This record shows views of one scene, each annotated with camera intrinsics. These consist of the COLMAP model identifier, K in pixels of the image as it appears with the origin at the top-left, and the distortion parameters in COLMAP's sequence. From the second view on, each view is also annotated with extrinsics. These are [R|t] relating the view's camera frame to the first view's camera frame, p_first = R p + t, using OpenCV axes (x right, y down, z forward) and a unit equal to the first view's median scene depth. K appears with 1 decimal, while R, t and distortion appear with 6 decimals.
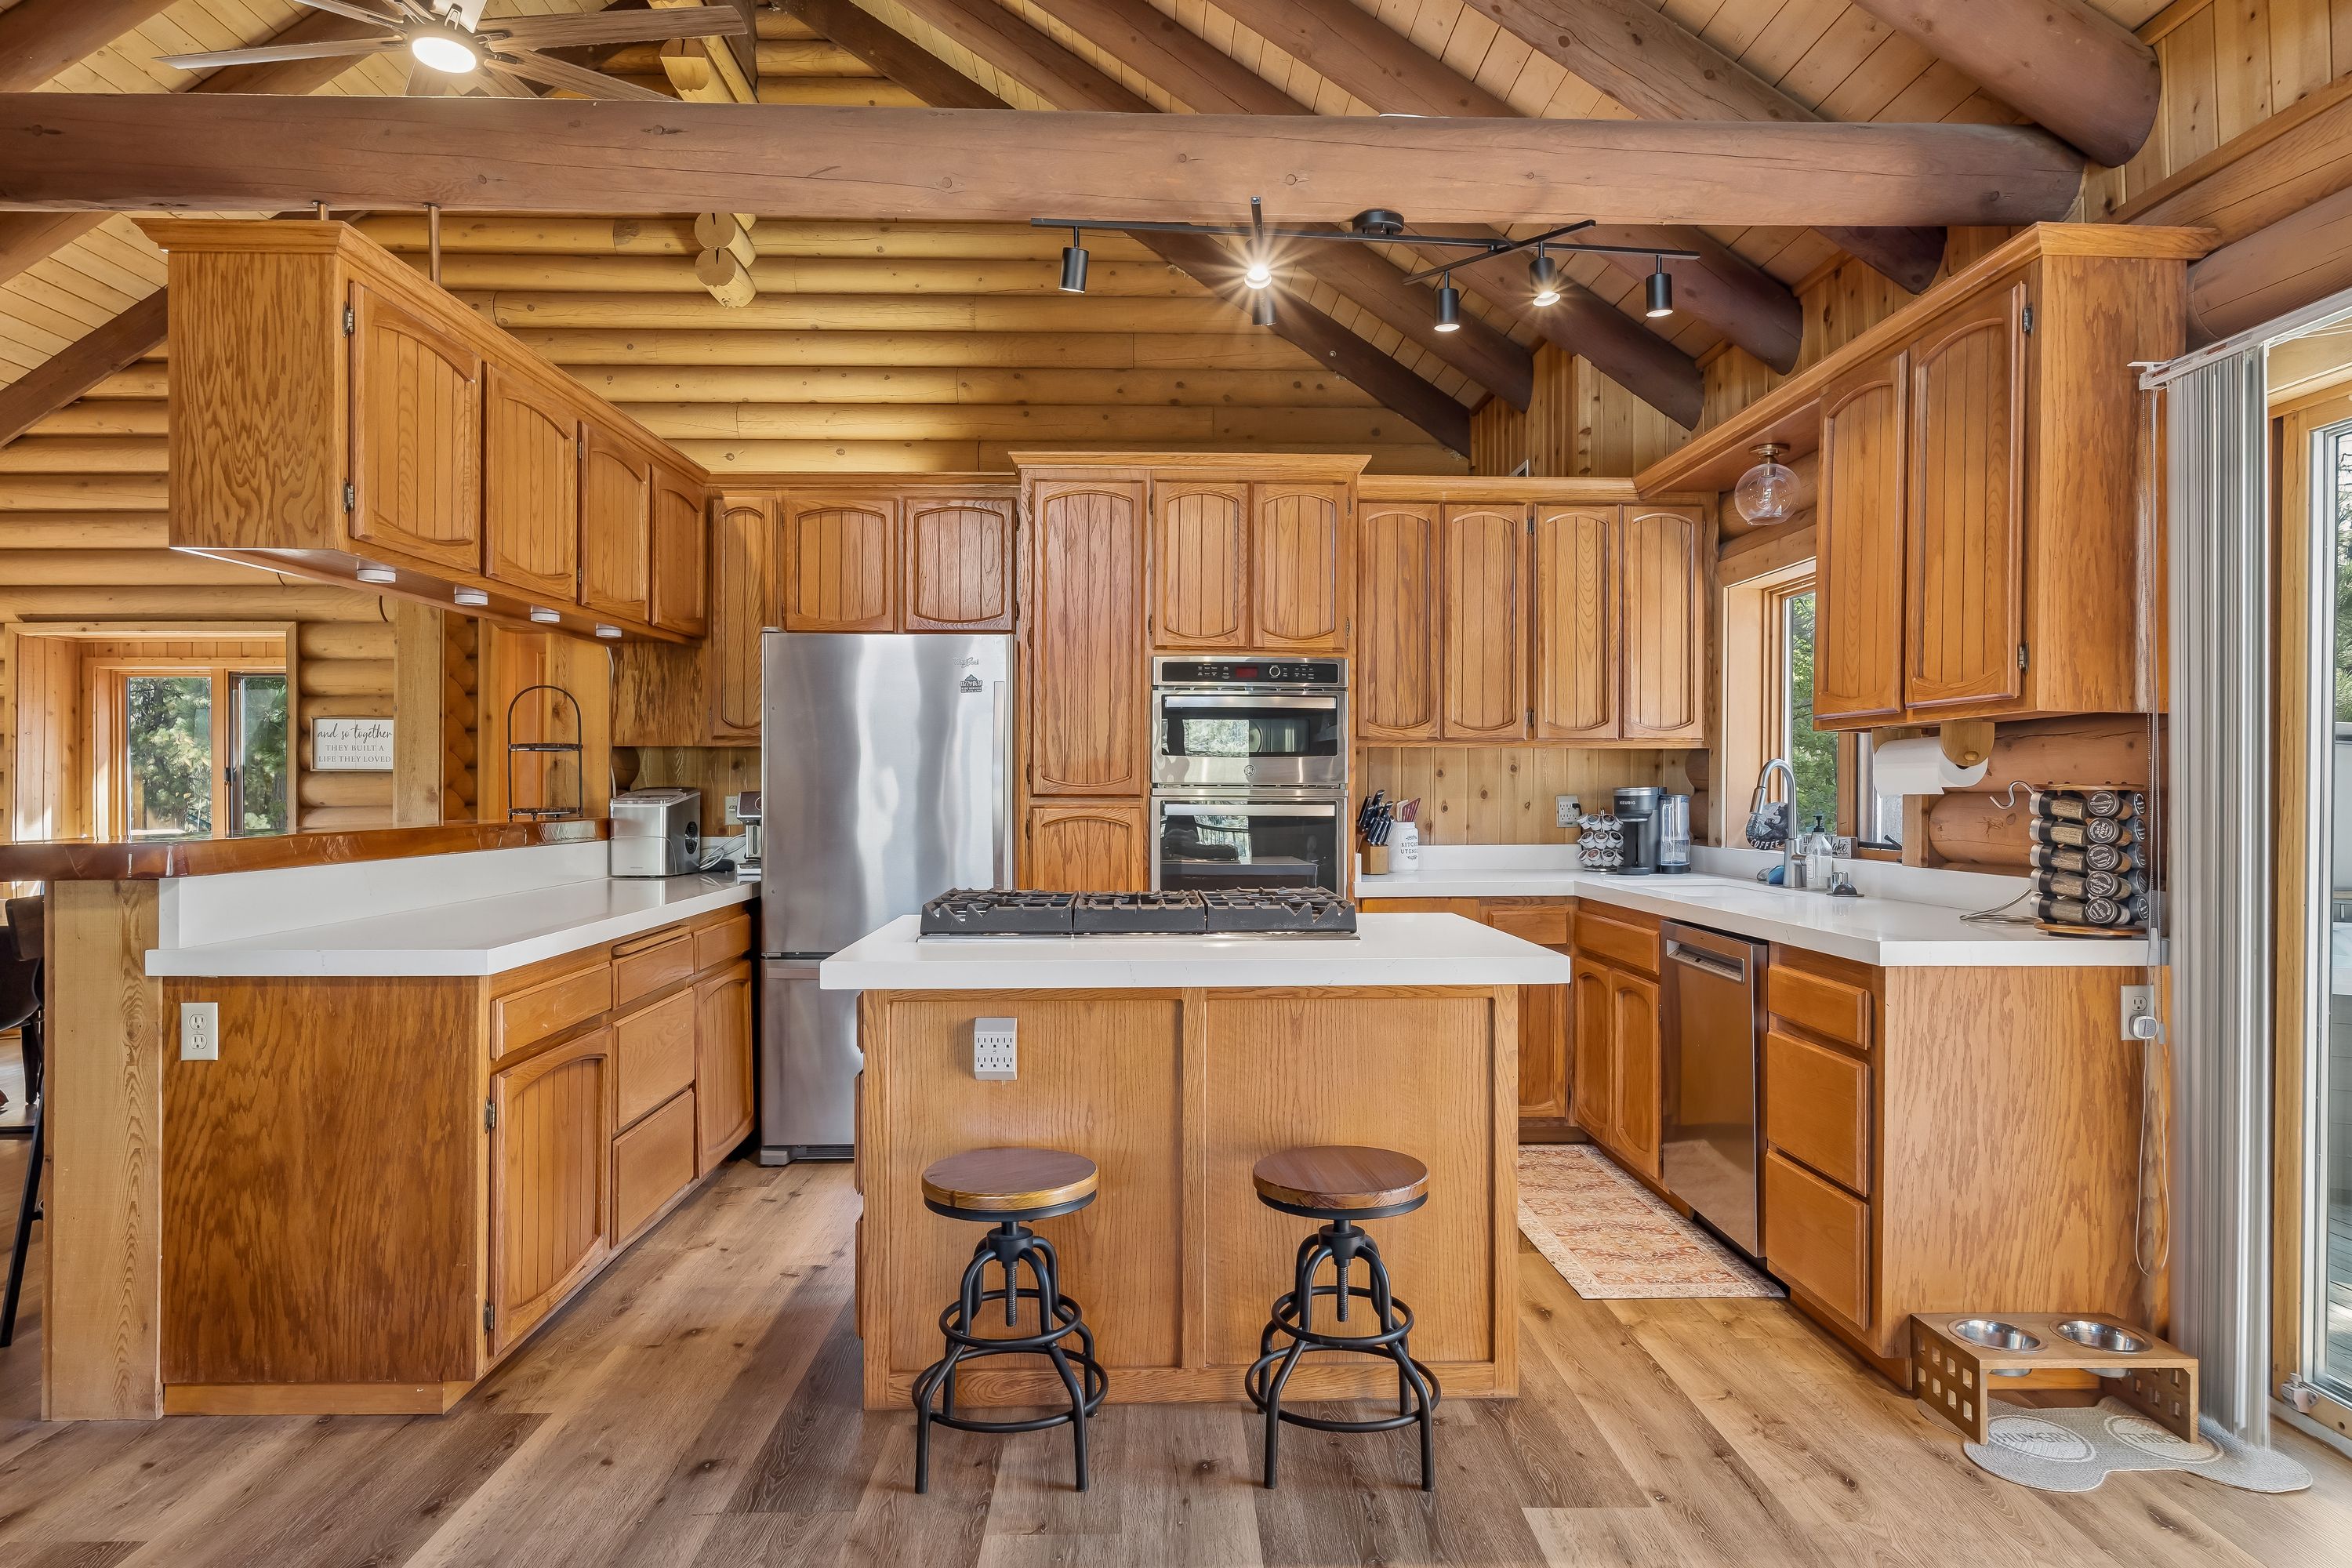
lens RADIAL K [[1361.3, 0, 1176.3], [0, 1361.3, 779.6], [0, 0, 1]] dist [-0.002018, 0.002507]
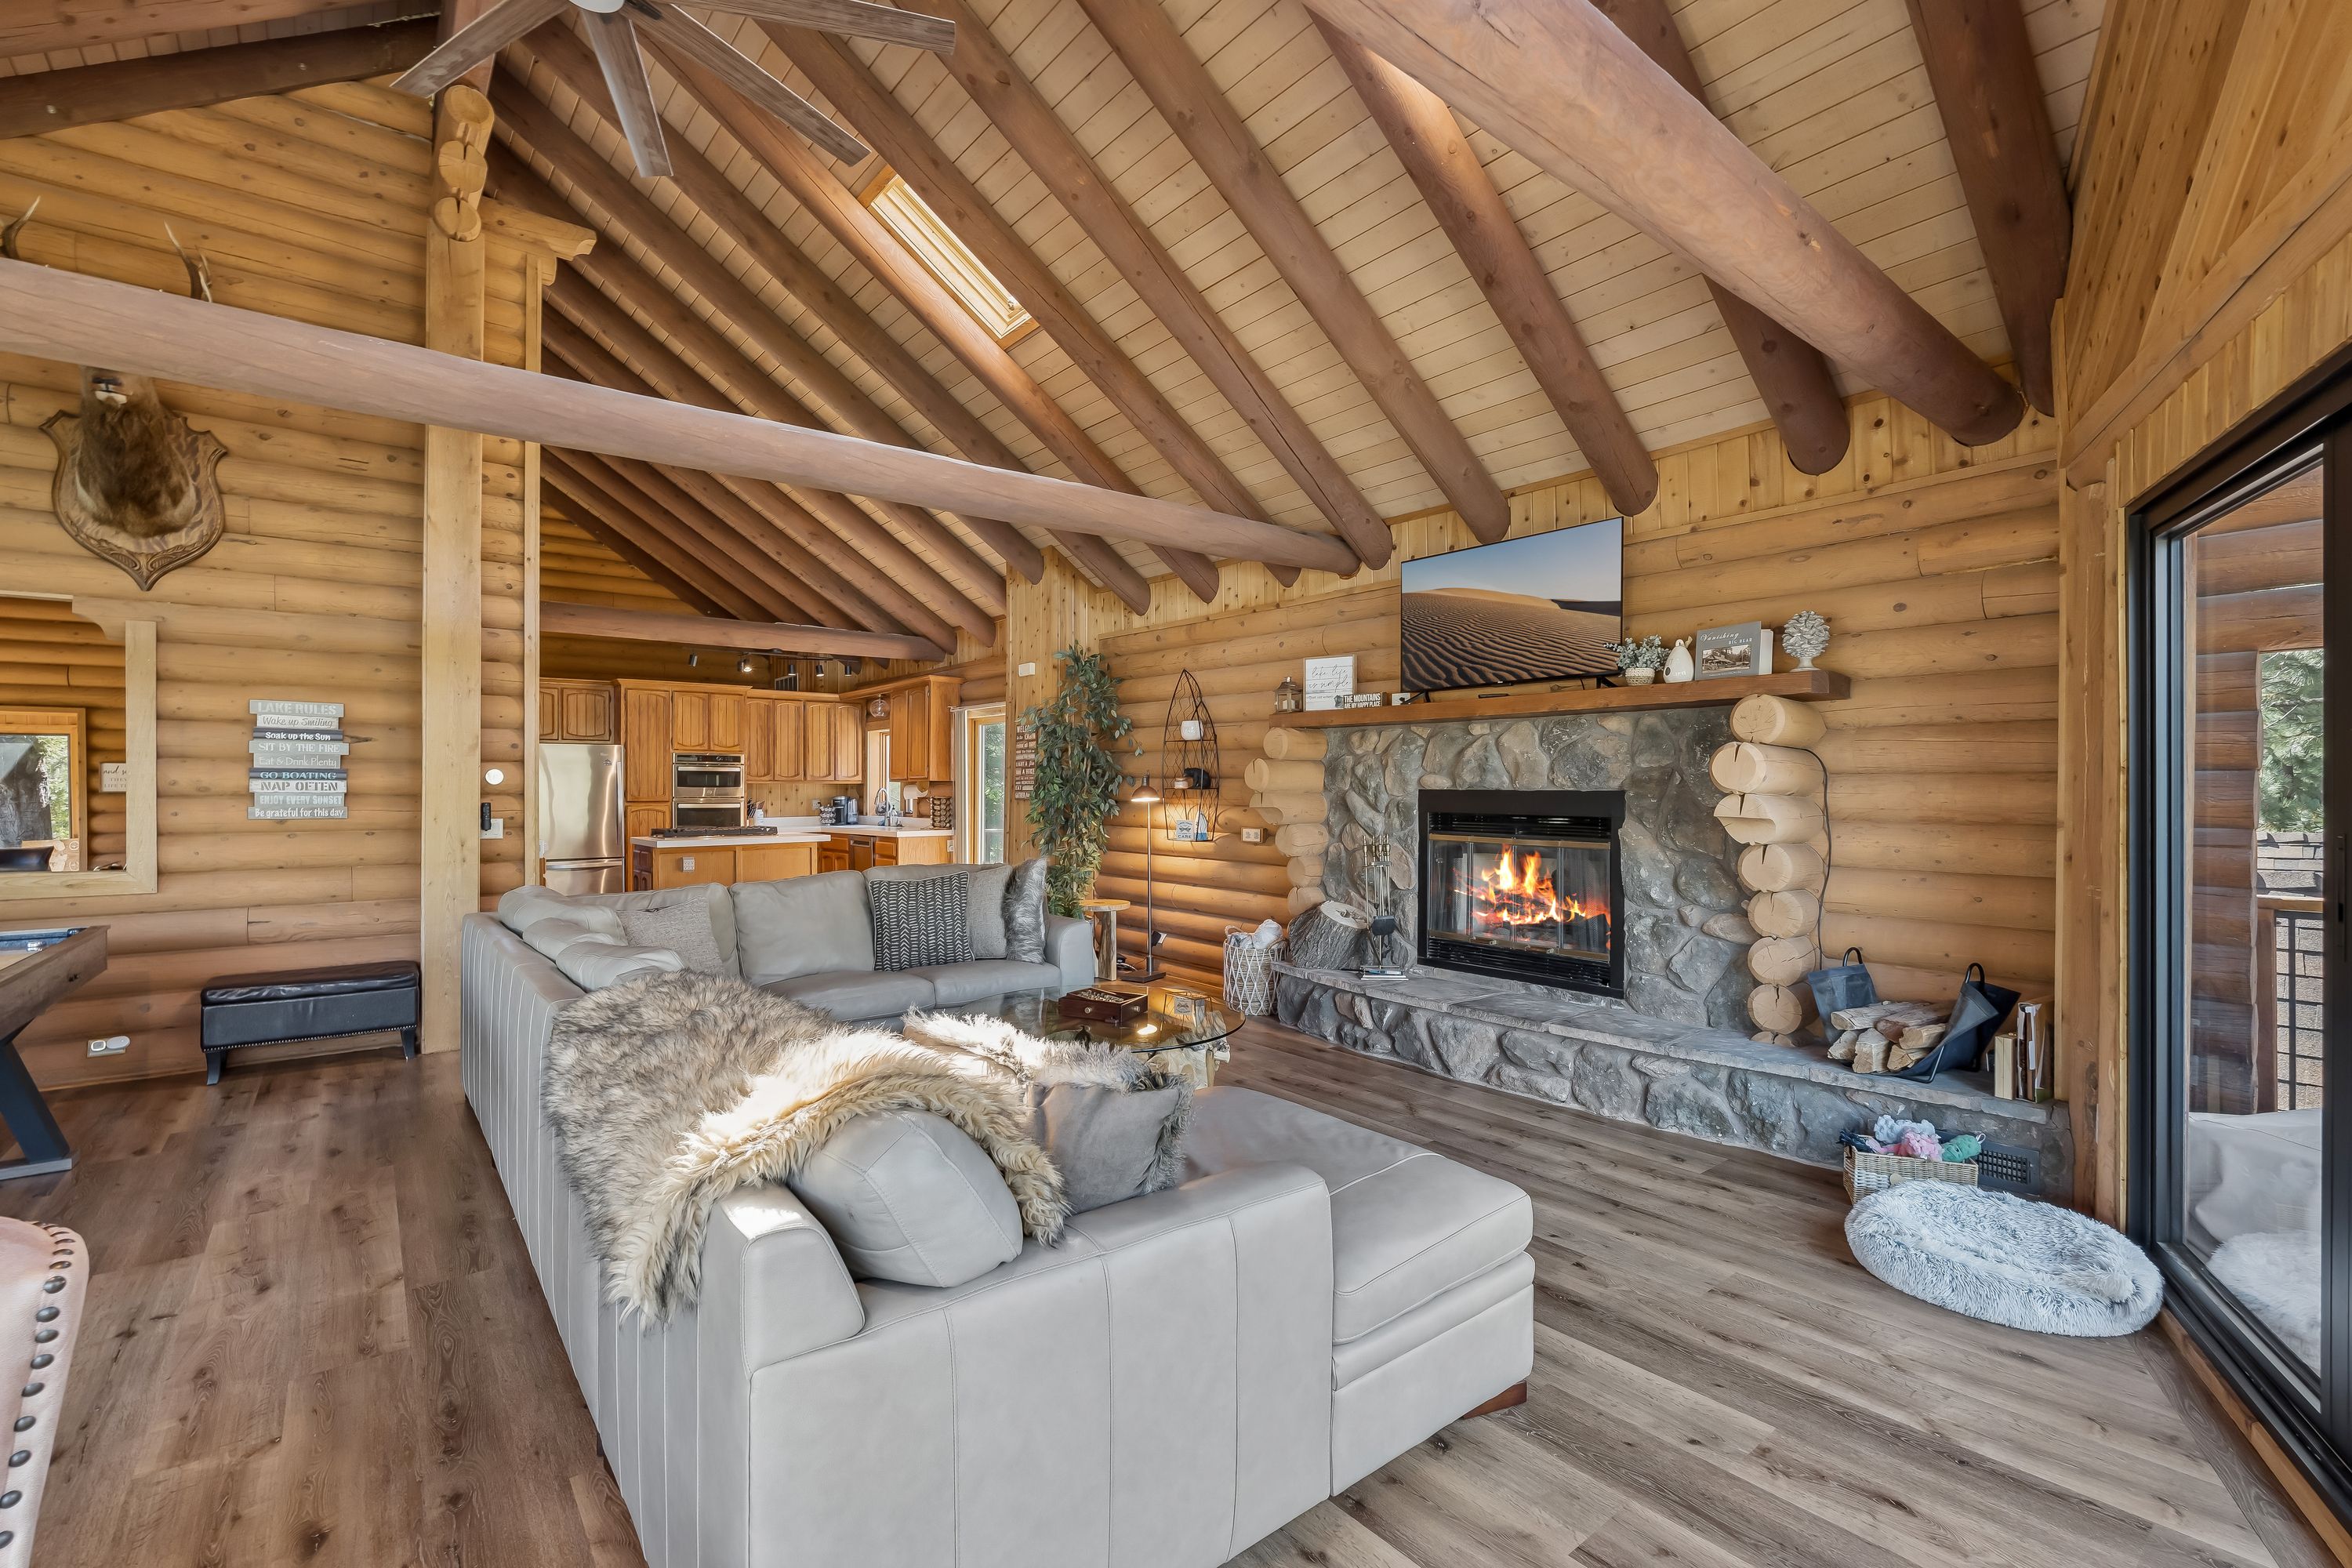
lens RADIAL K [[1030.9, 0, 1172.6], [0, 1030.9, 792.4], [0, 0, 1]] dist [-0.003455, 0.000286]
pose [[0.795012, -0.006535, 0.606559, -0.471806], [0.001592, 0.999961, 0.008688, -0.022651], [-0.606592, -0.005941, 0.794991, -1.291032]]
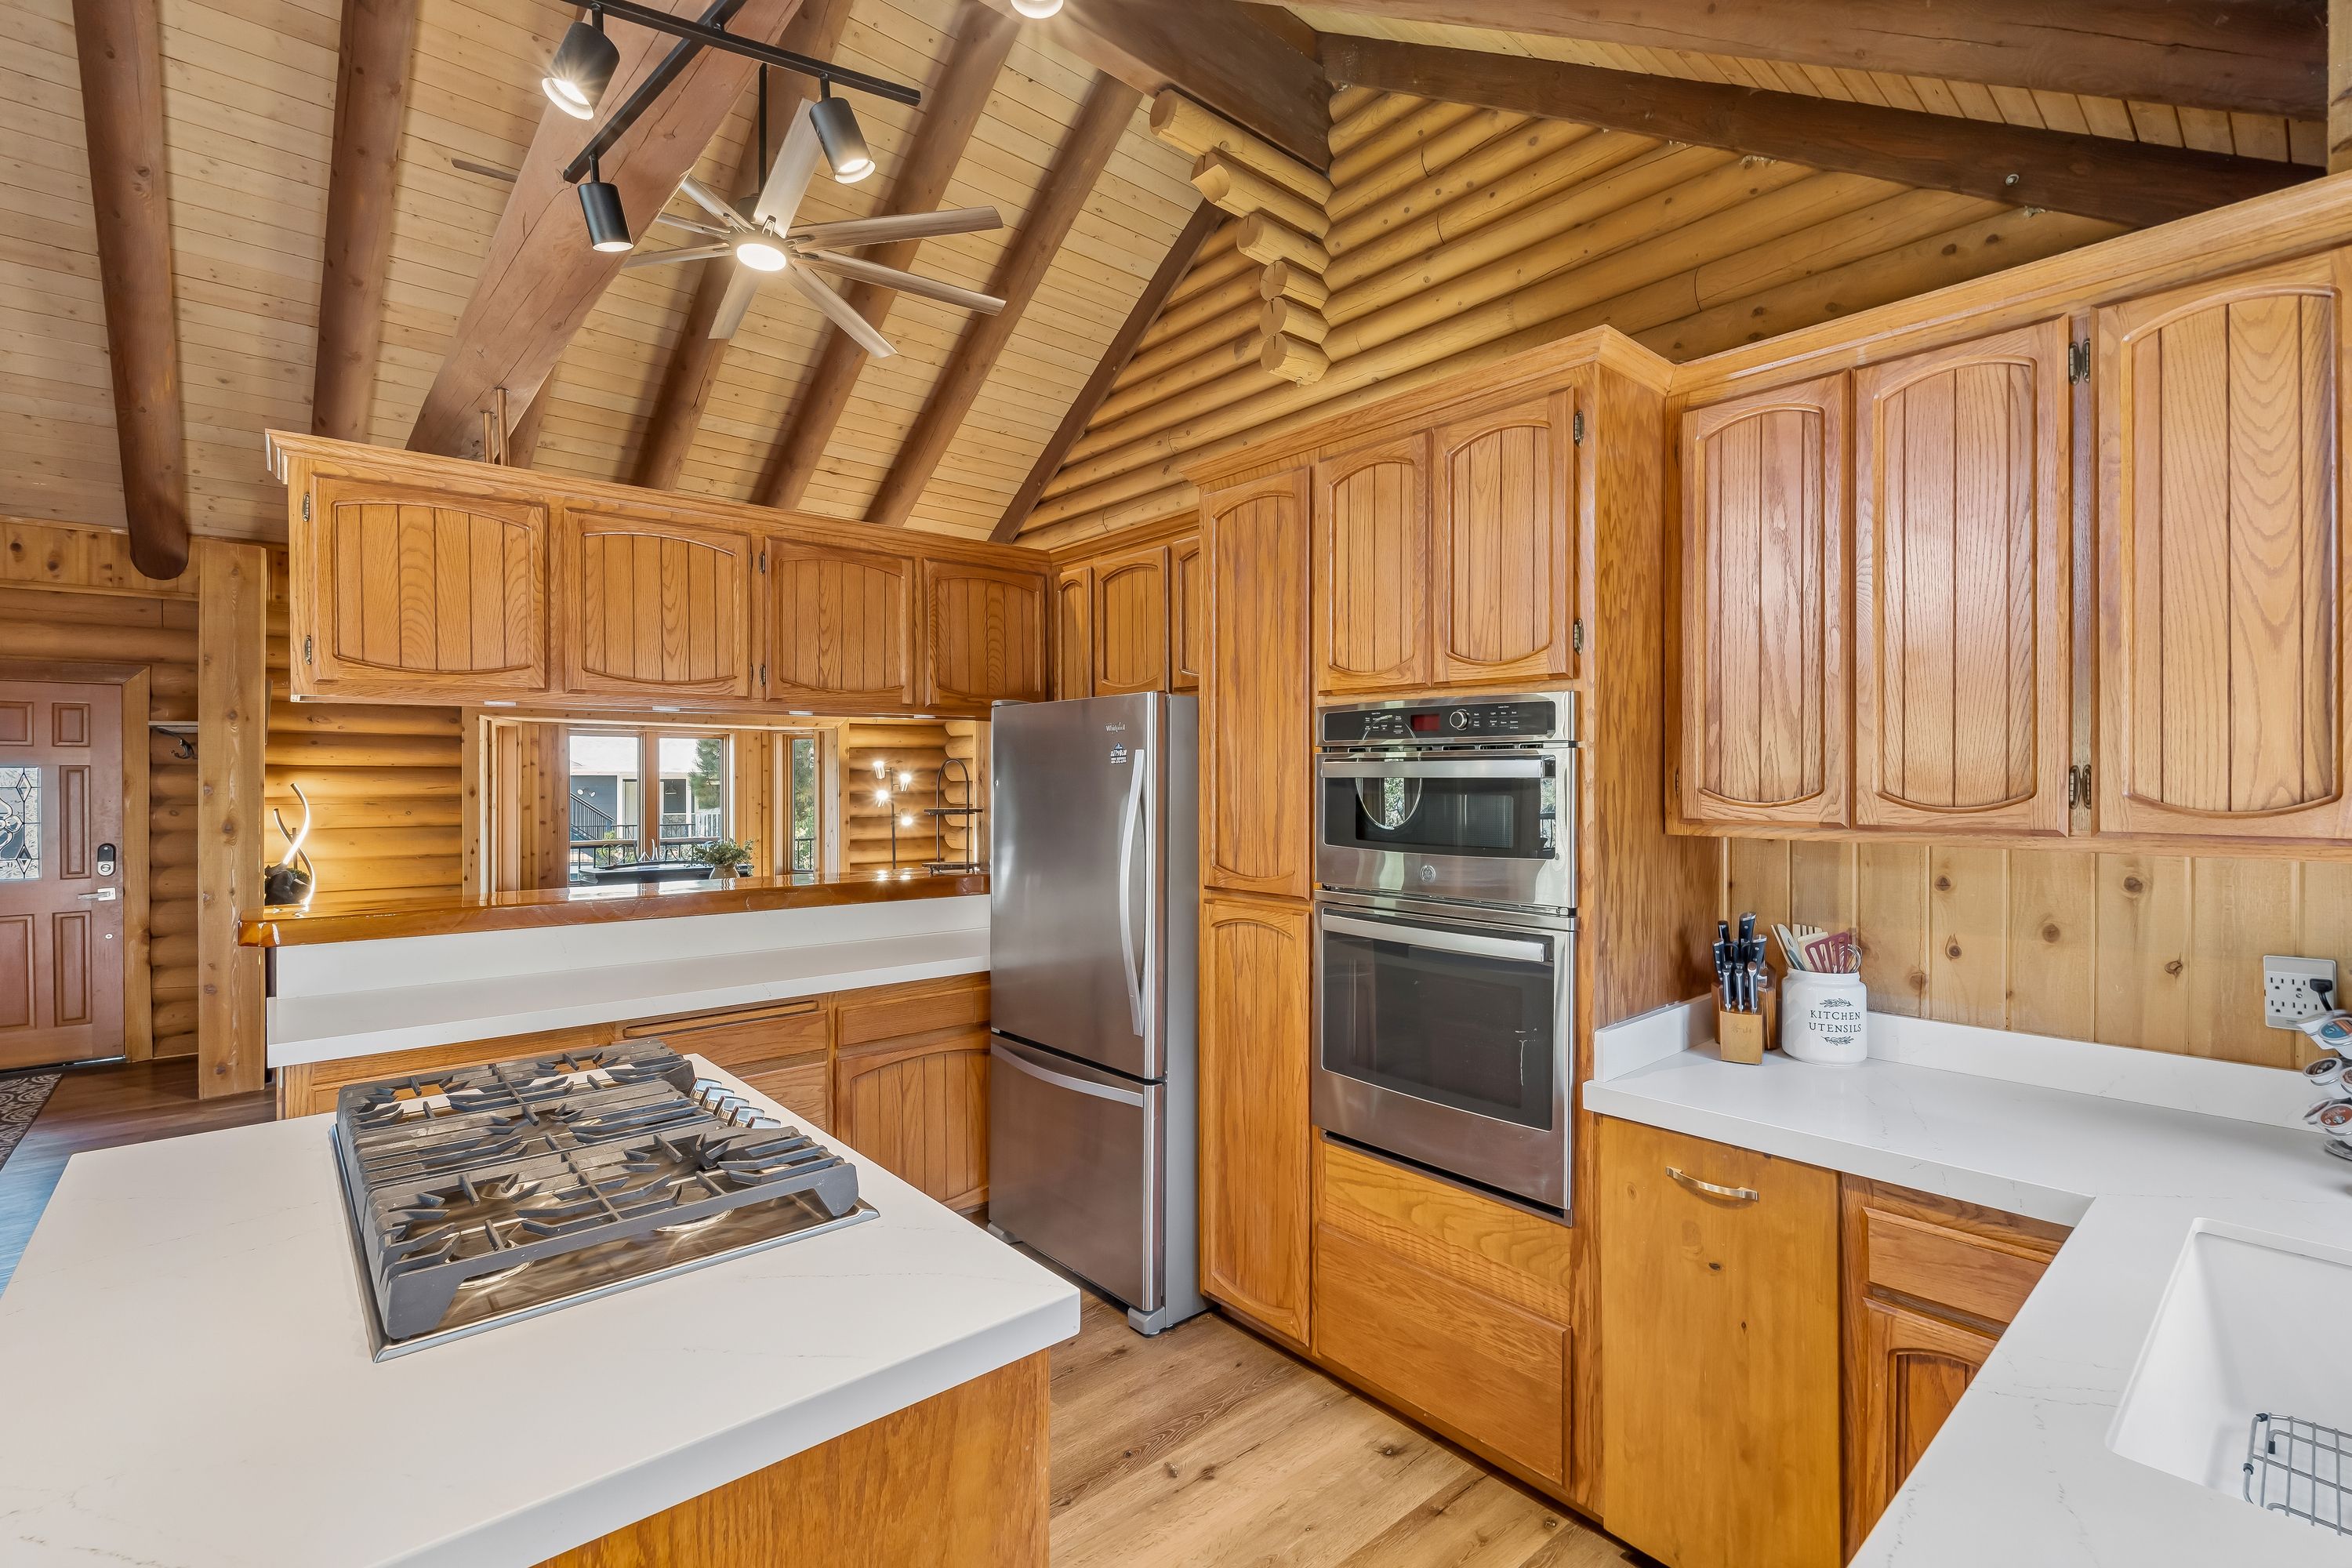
lens RADIAL K [[1040.7, 0, 1179.9], [0, 1040.7, 772.1], [0, 0, 1]] dist [-0.000886, 0.000376]
pose [[0.637402, -0.005556, -0.770512, 0.342949], [0.002270, 0.999983, -0.005333, -0.050058], [0.770528, 0.001650, 0.637404, 0.562959]]
